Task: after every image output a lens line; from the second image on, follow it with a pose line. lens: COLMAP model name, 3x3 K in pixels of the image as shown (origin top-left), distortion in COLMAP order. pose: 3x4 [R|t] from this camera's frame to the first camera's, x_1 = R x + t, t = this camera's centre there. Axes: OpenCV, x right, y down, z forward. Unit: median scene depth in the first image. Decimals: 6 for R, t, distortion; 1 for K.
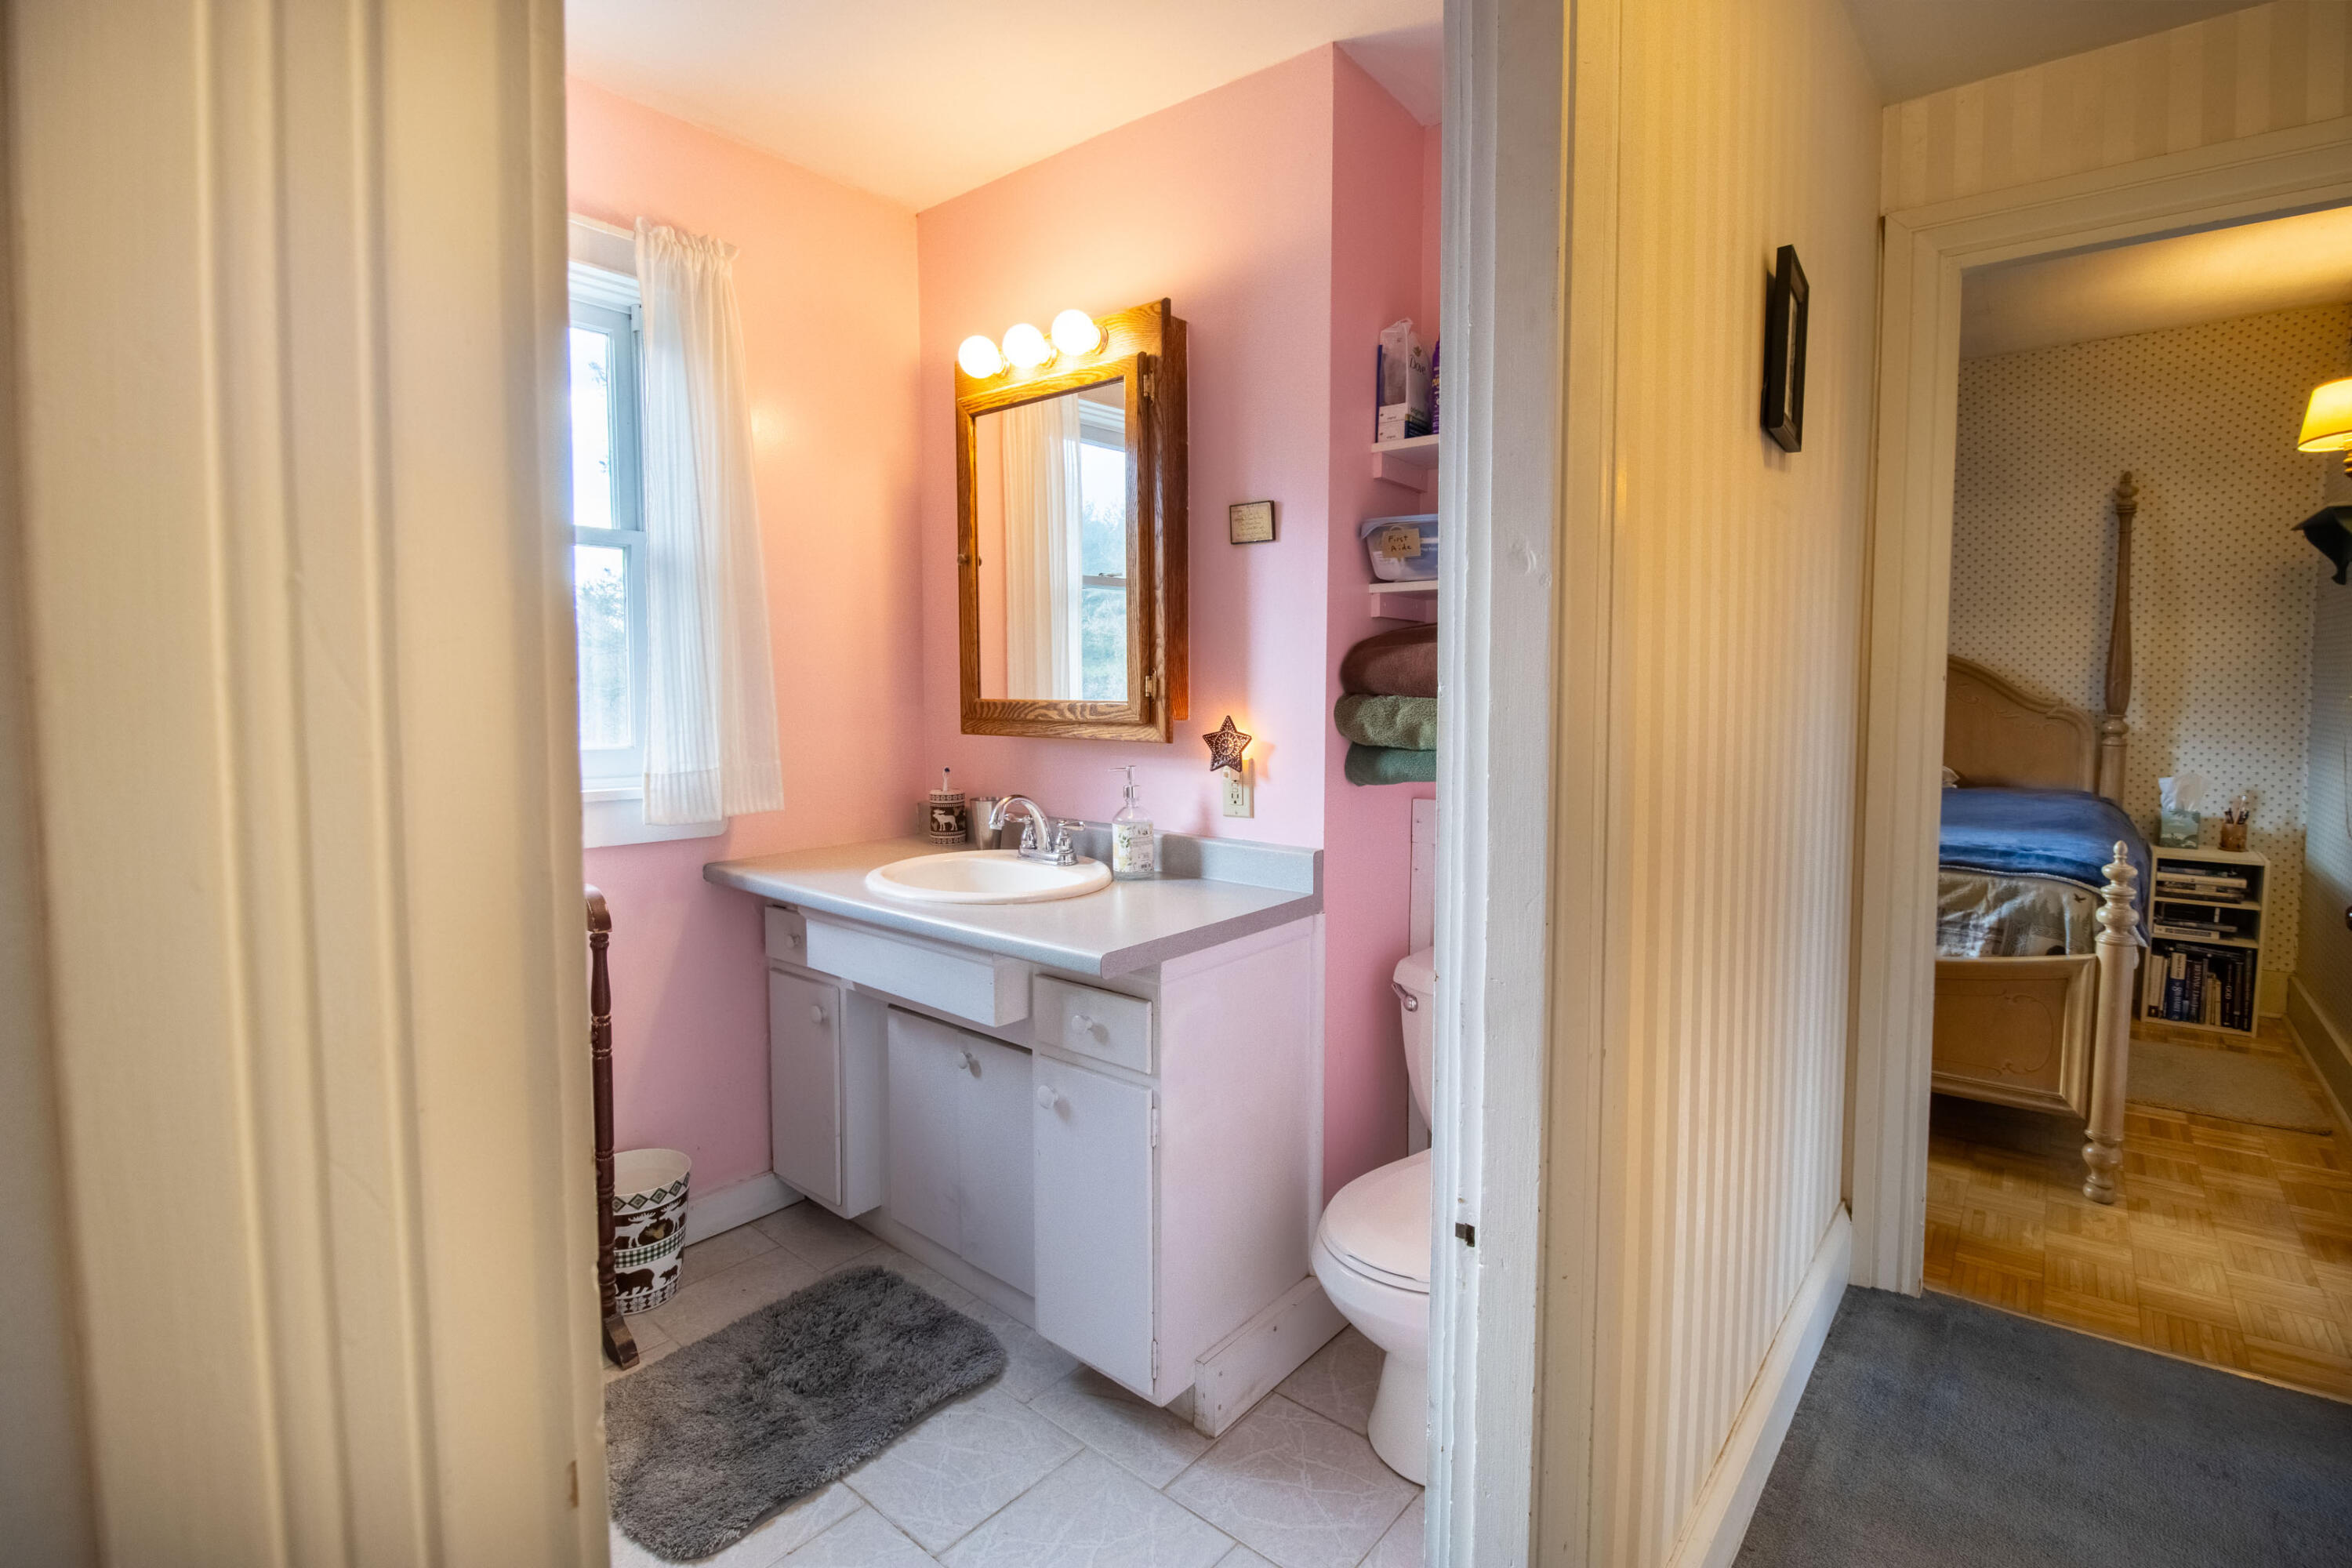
lens RADIAL K [[1077.3, 0, 1164.2], [0, 1077.3, 766.9], [0, 0, 1]] dist [-0.029517, -0.002495]
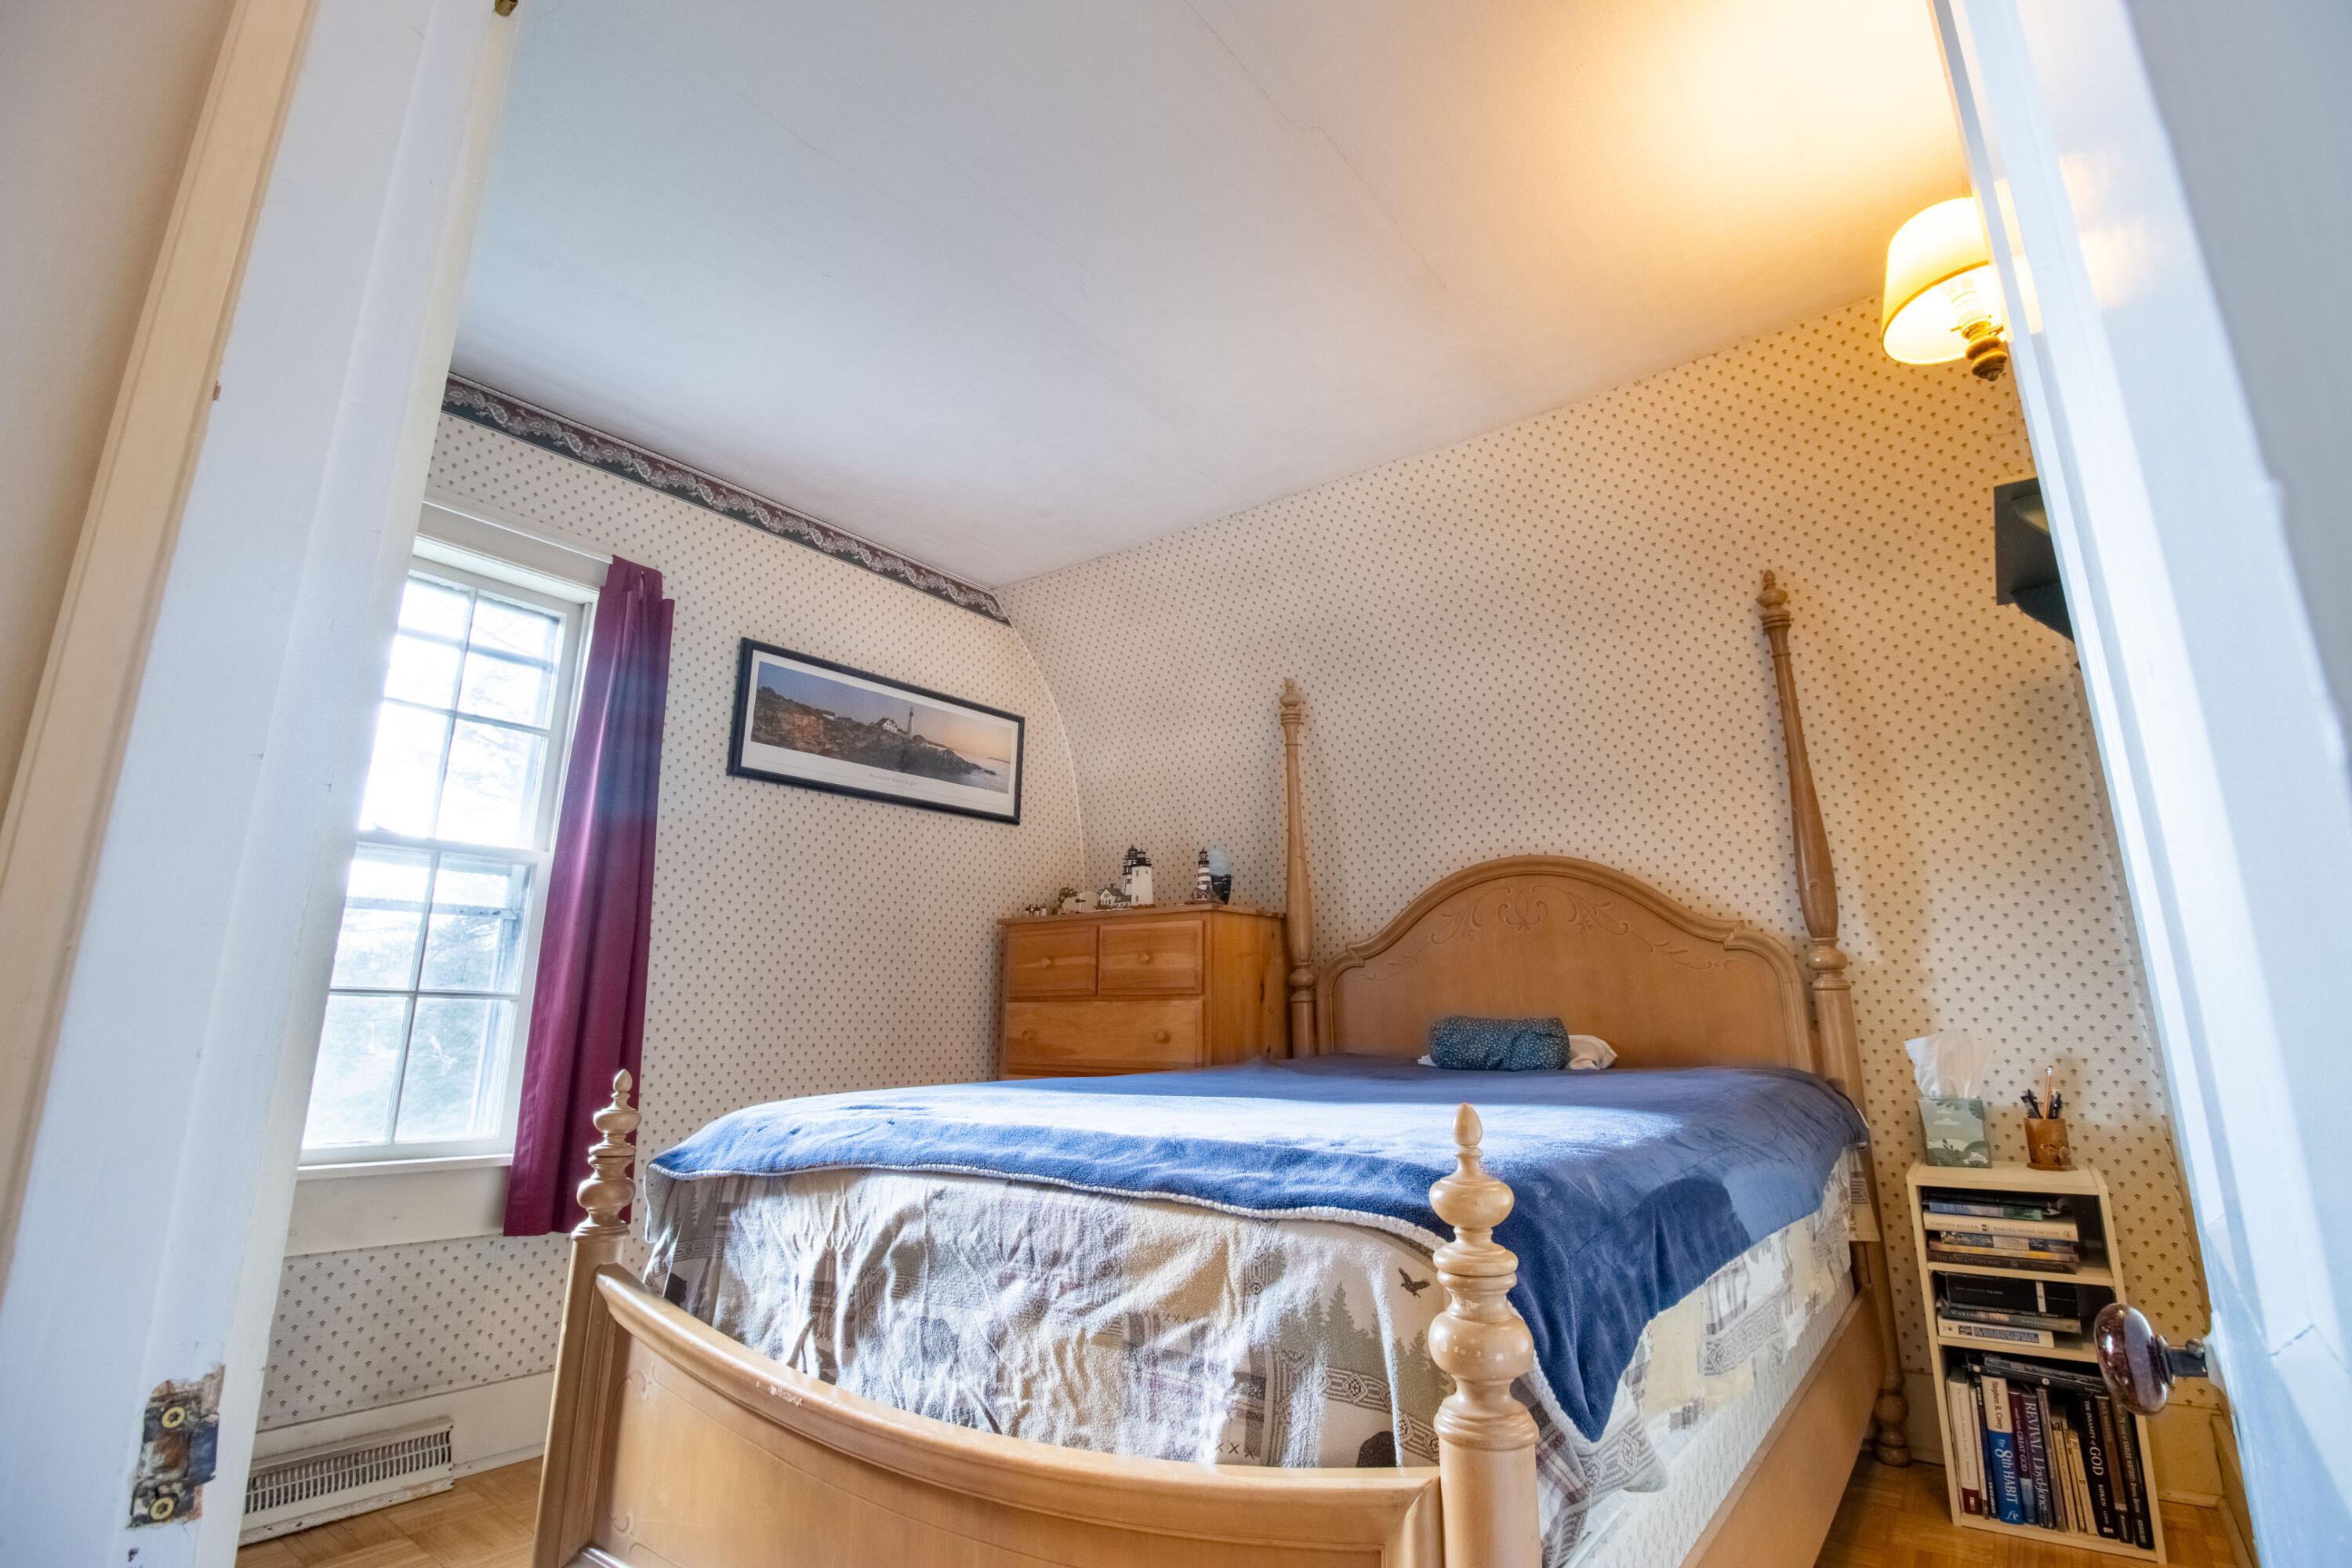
lens RADIAL K [[1077.3, 0, 1188.5], [0, 1077.3, 764.6], [0, 0, 1]] dist [-0.029517, -0.002495]
pose [[0.998590, 0.013781, 0.051267, 0.537577], [0.003069, 0.949115, -0.314913, 0.051005], [-0.052998, 0.314627, 0.947735, 0.427769]]
